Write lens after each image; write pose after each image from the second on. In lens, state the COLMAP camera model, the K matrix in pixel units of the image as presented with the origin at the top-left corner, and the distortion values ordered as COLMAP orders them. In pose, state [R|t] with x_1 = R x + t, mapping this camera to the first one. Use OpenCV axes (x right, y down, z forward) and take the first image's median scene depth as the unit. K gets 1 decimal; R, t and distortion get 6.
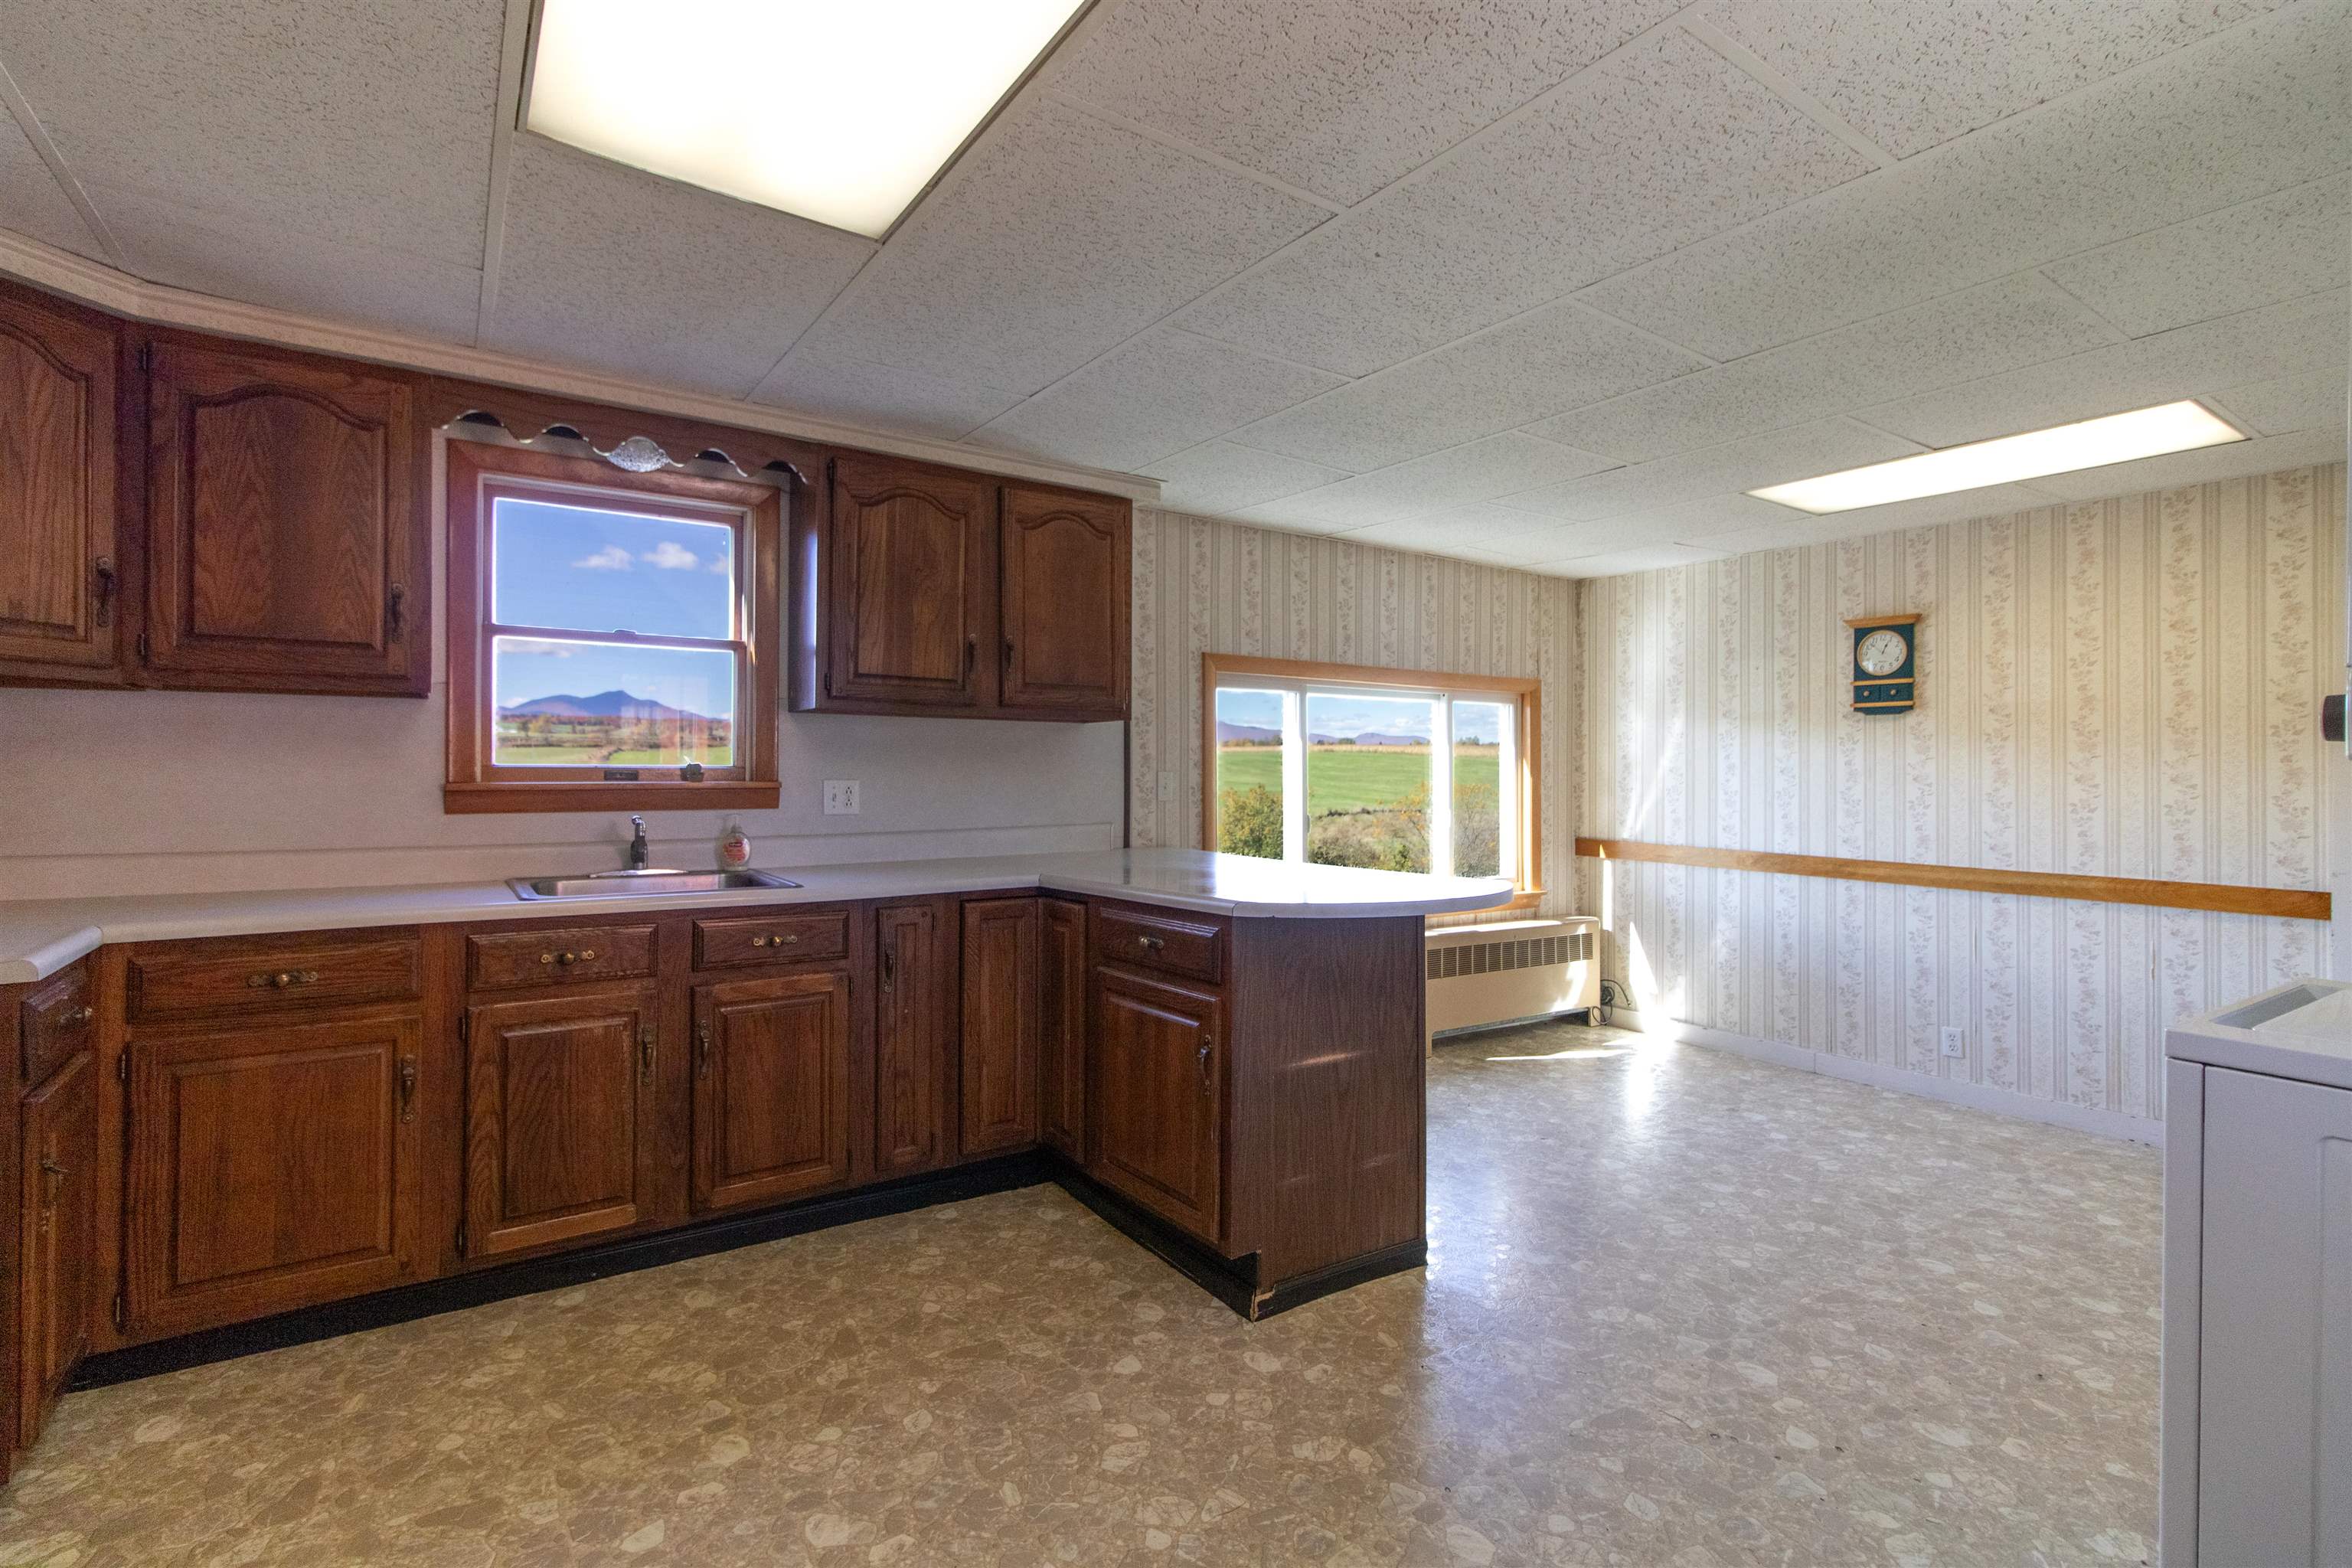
lens RADIAL K [[1091.1, 0, 1177.9], [0, 1091.1, 763.9], [0, 0, 1]] dist [-0.000677, 0.002077]
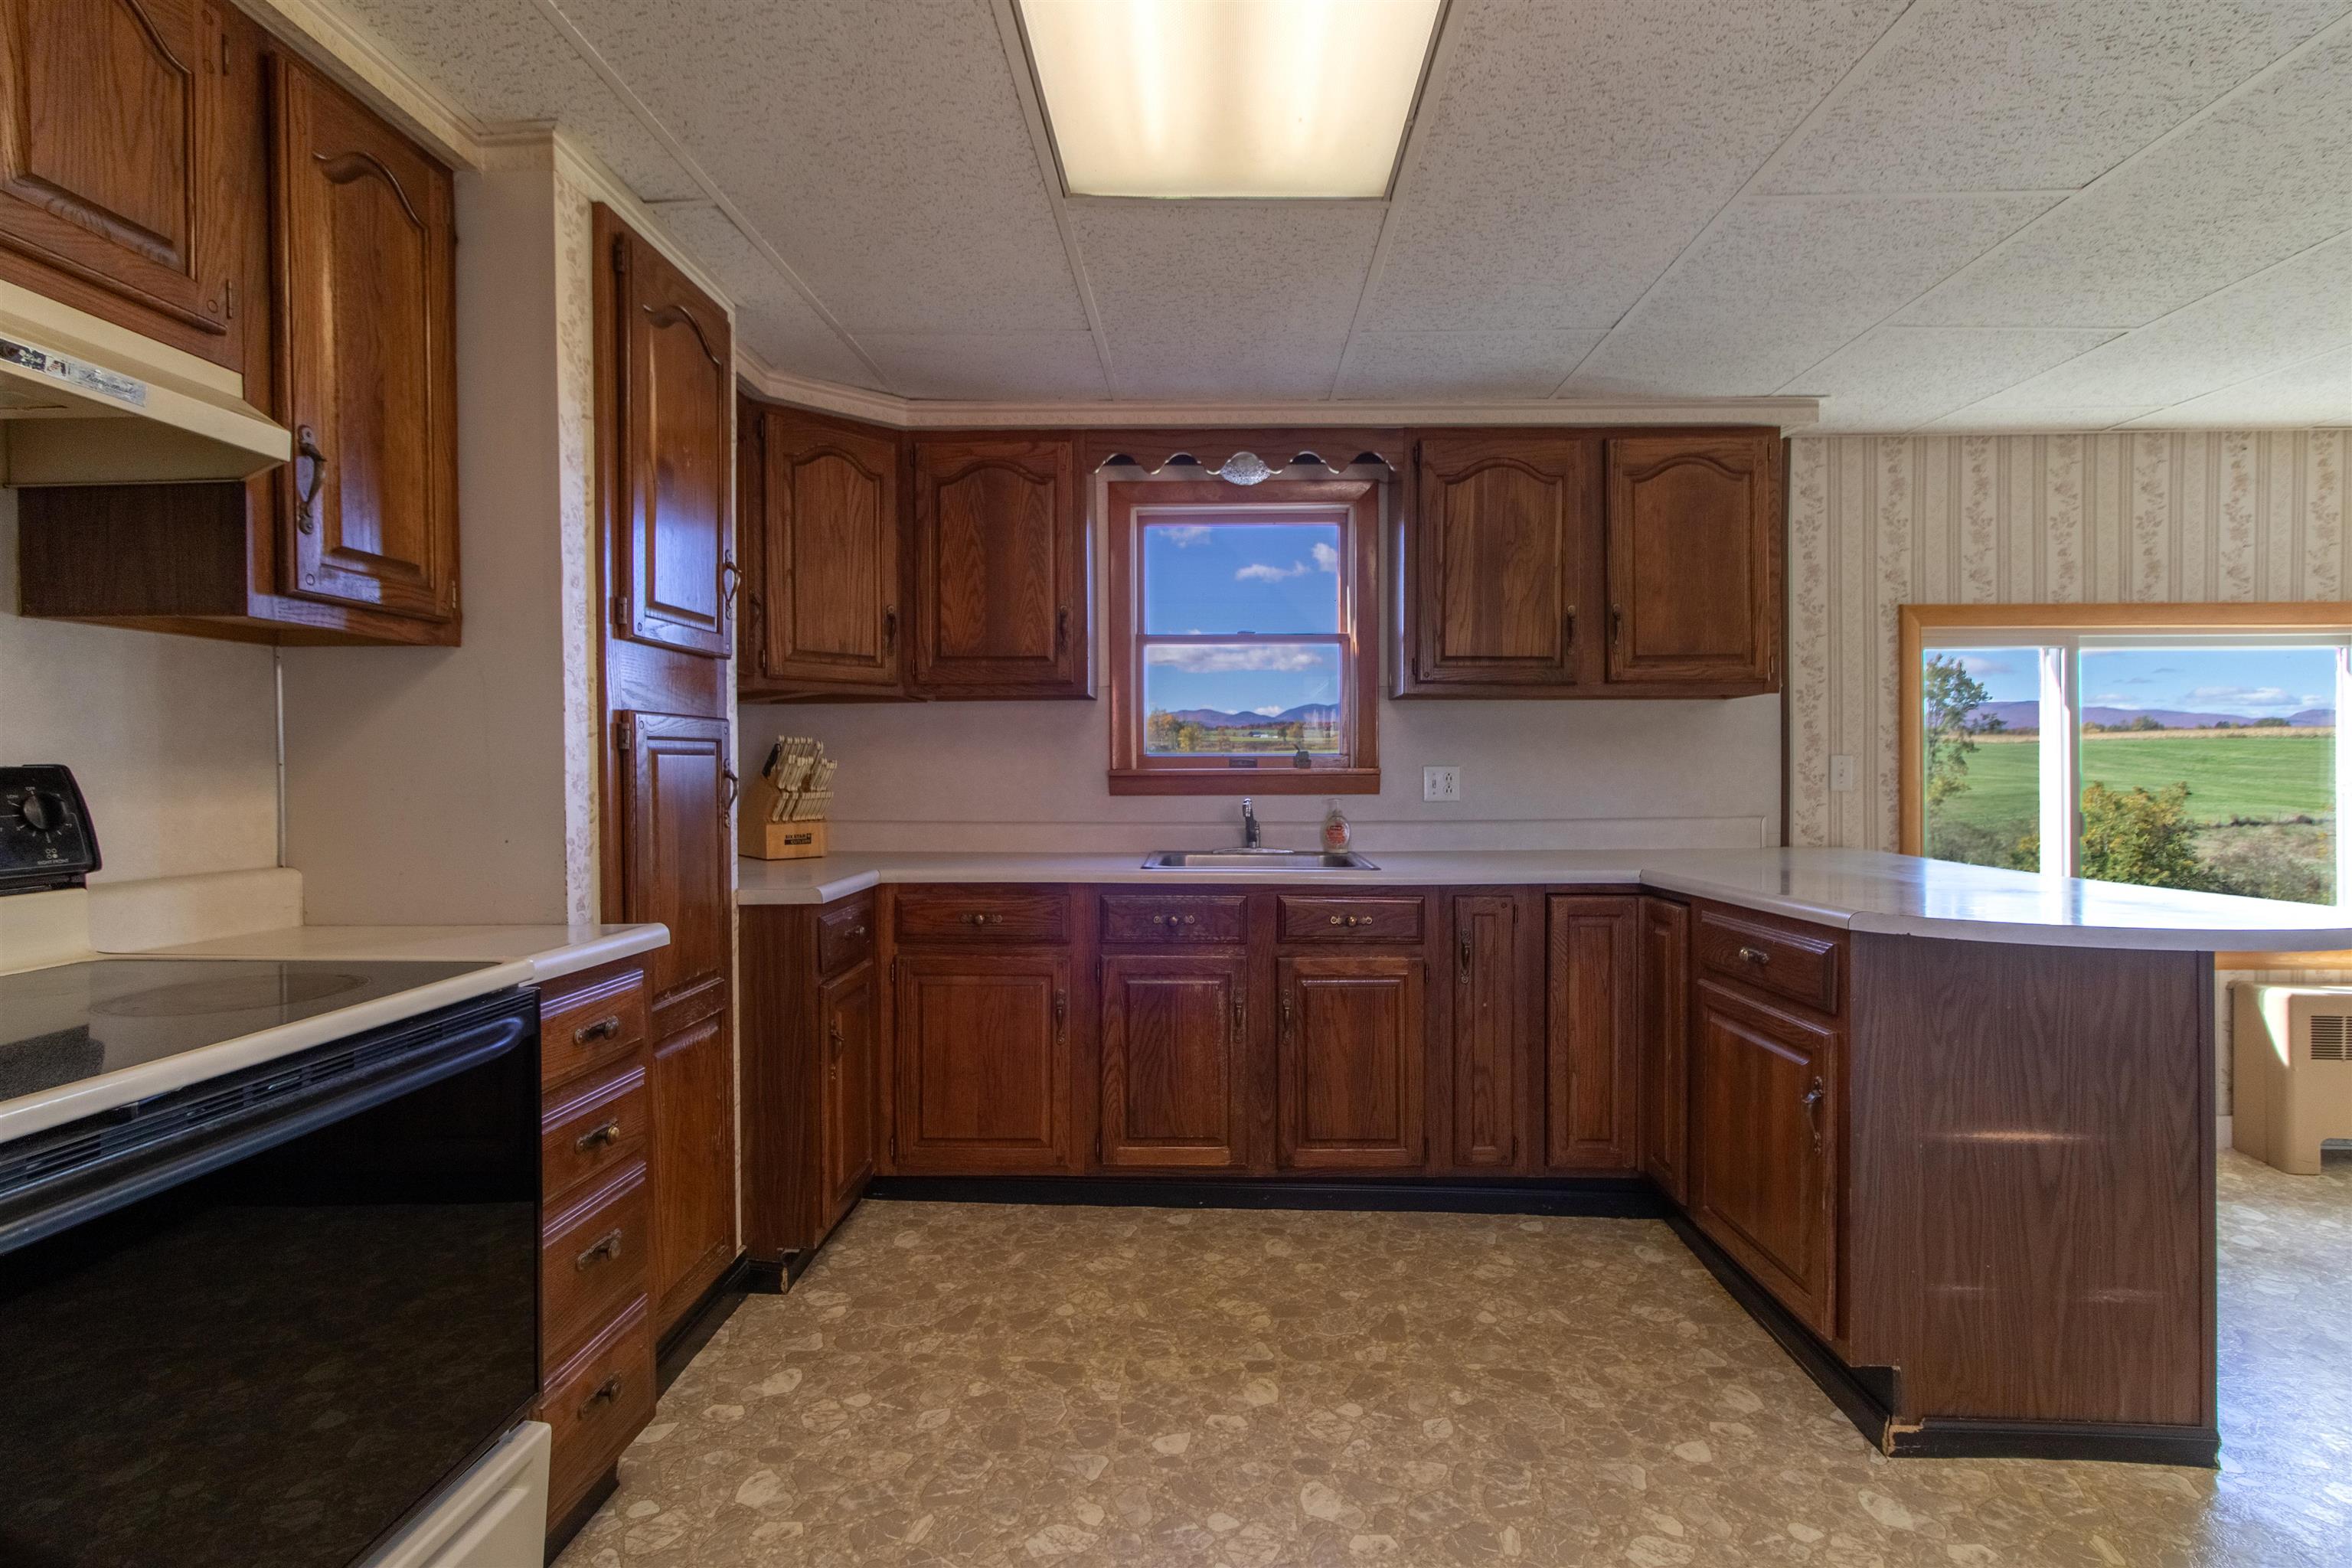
lens RADIAL K [[1091.1, 0, 1188.5], [0, 1091.1, 779.1], [0, 0, 1]] dist [-0.000677, 0.002077]
pose [[0.809620, -0.001527, -0.586952, 0.099937], [0.011025, 0.999860, 0.012607, 0.012967], [0.586850, -0.016679, 0.809524, 0.072738]]
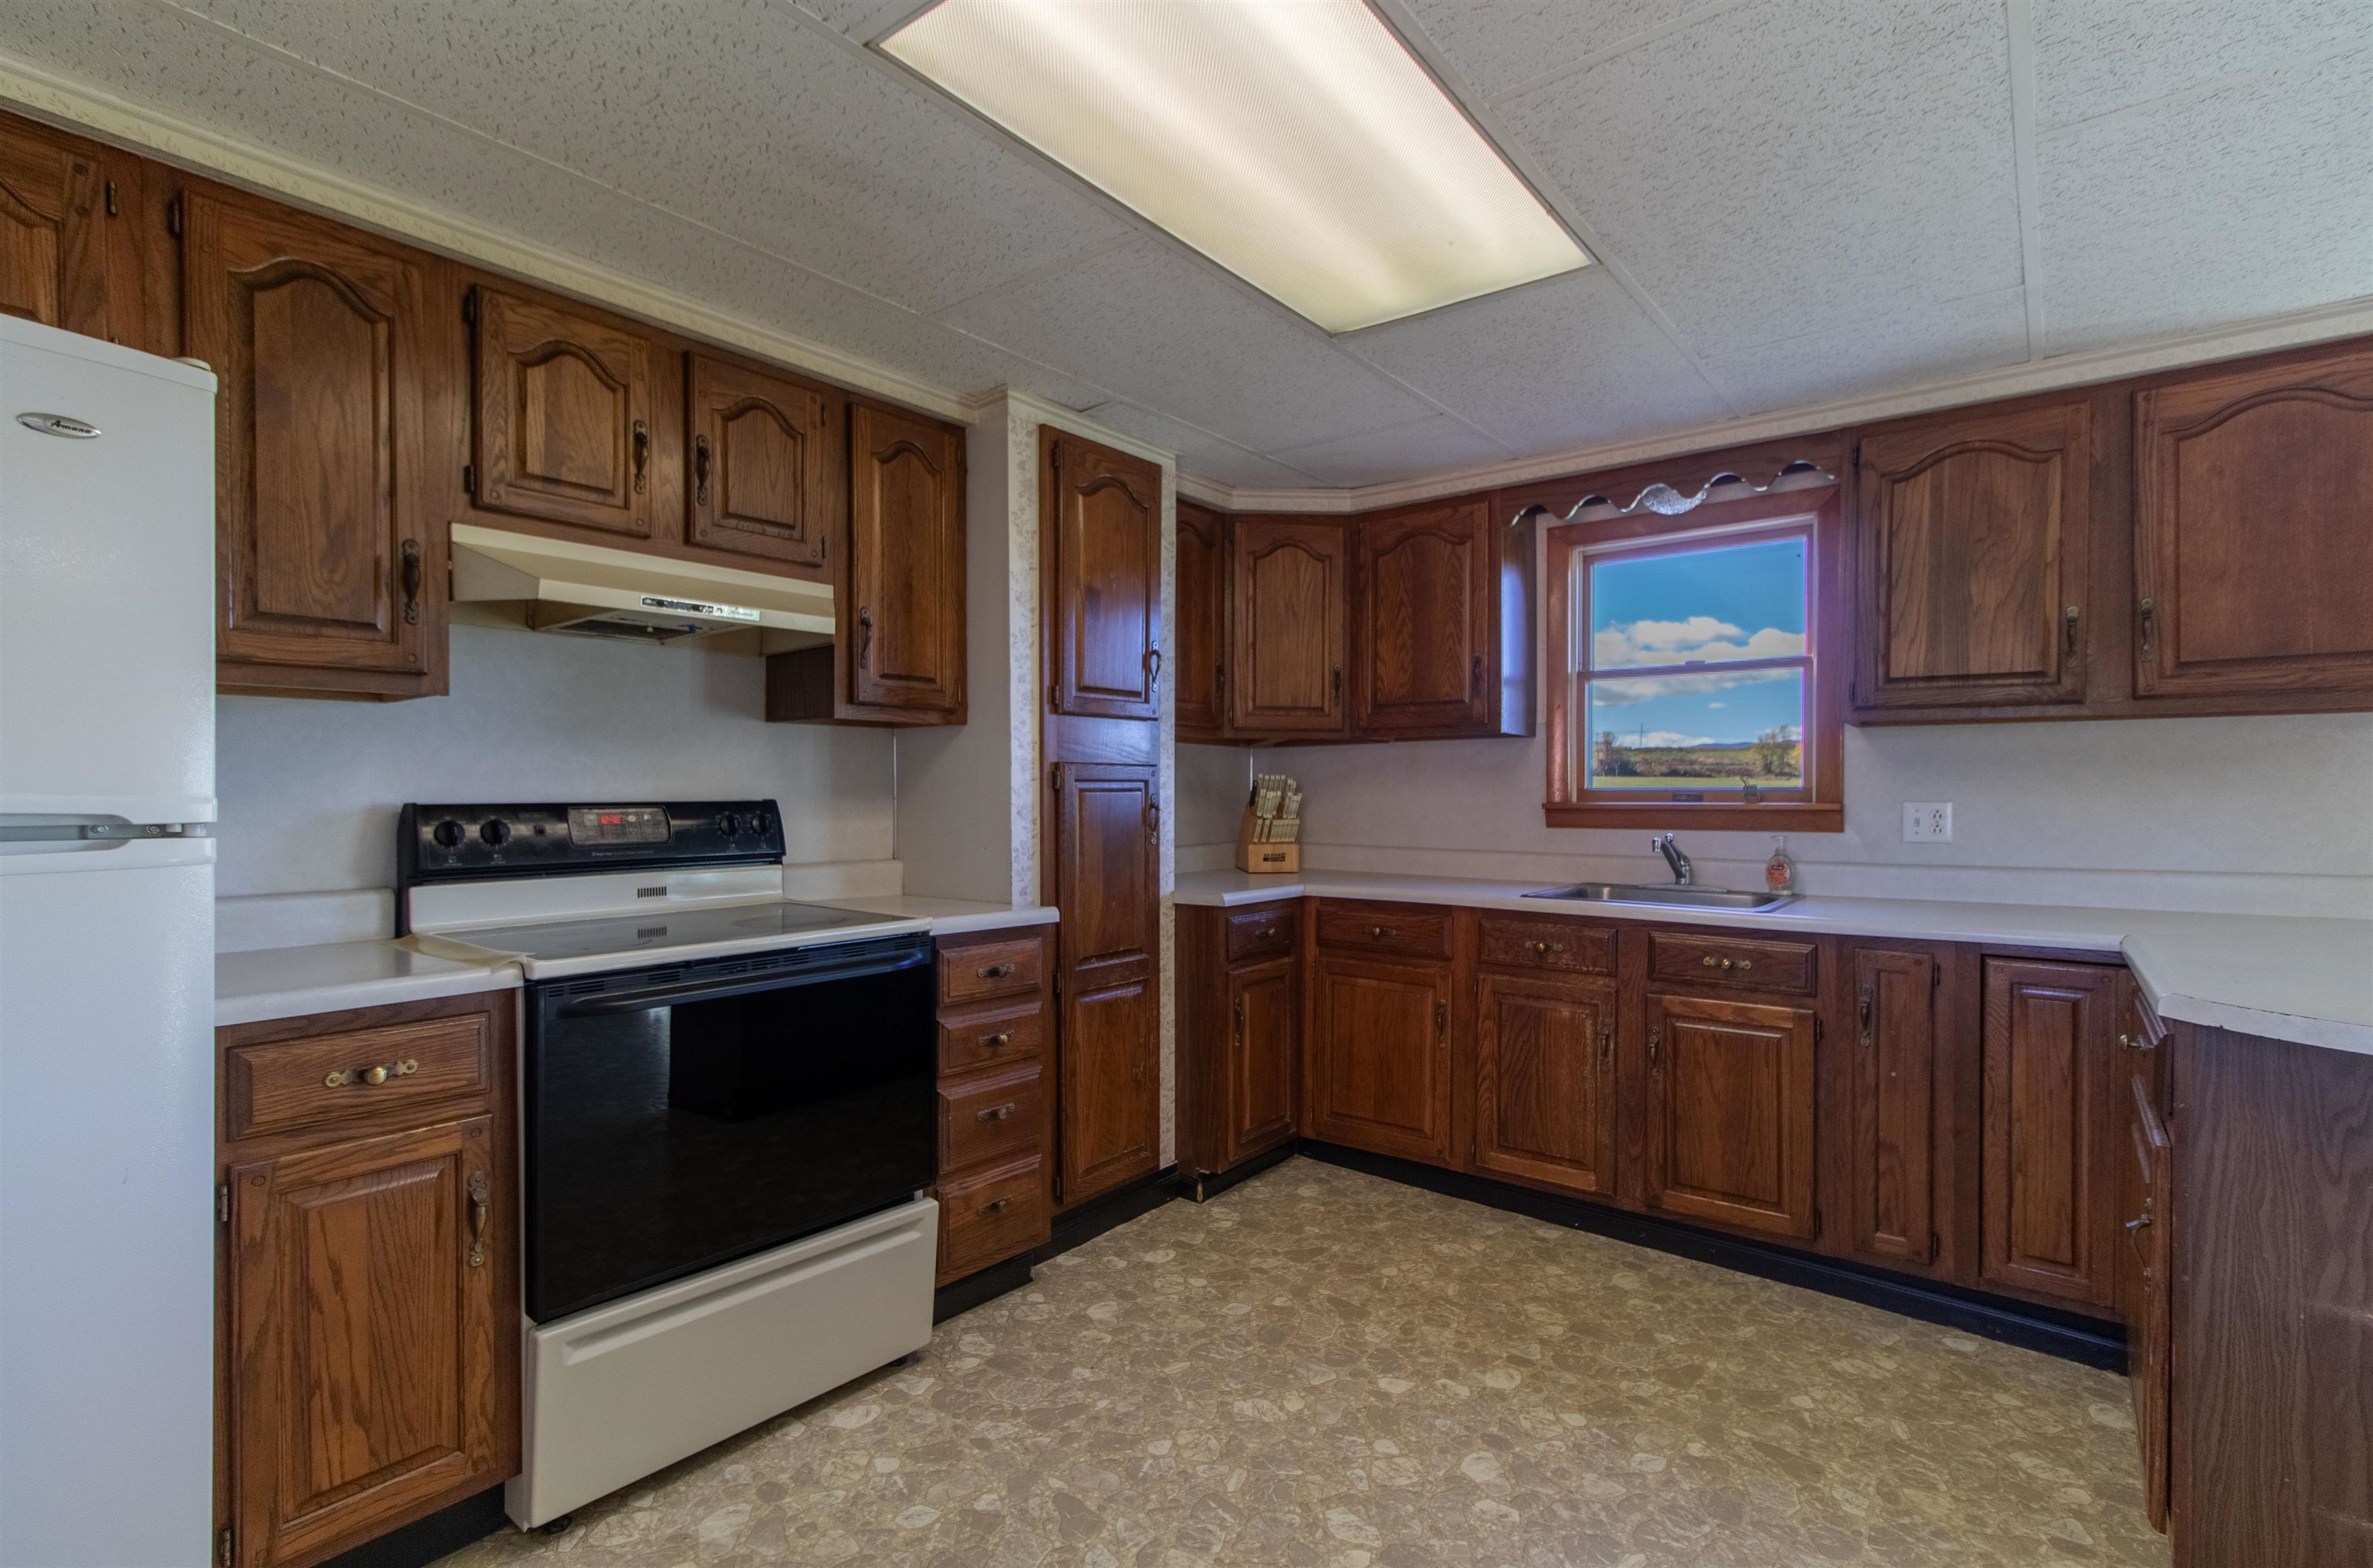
lens RADIAL K [[1083.6, 0, 1195.1], [0, 1083.6, 794.9], [0, 0, 1]] dist [0.000170, 0.000983]
pose [[0.297802, -0.004237, -0.954618, 0.380271], [0.006562, 0.999976, -0.002391, 0.008411], [0.954605, -0.005552, 0.297822, 0.228697]]
